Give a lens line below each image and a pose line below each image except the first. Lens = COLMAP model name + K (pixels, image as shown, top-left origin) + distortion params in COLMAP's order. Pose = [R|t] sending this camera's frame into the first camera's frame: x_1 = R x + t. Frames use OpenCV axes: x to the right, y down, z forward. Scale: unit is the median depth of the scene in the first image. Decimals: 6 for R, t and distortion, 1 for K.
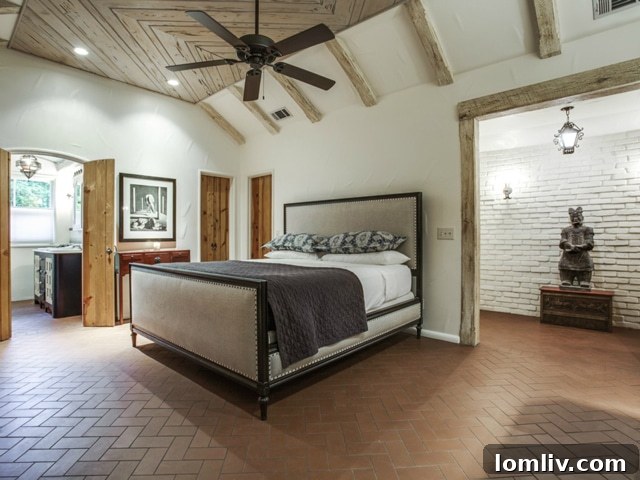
lens RADIAL K [[351.3, 0, 310.7], [0, 351.3, 237.4], [0, 0, 1]] dist [-0.002454, -0.000488]
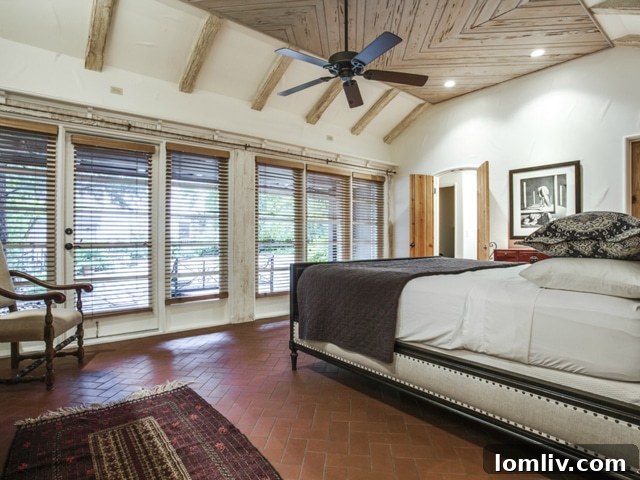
lens RADIAL K [[351.3, 0, 310.7], [0, 351.3, 237.4], [0, 0, 1]] dist [-0.002454, -0.000488]
pose [[-0.155535, -0.000997, -0.987830, 0.516685], [-0.007750, 0.999970, 0.000211, 0.011604], [0.987800, 0.007688, -0.155538, 0.567627]]
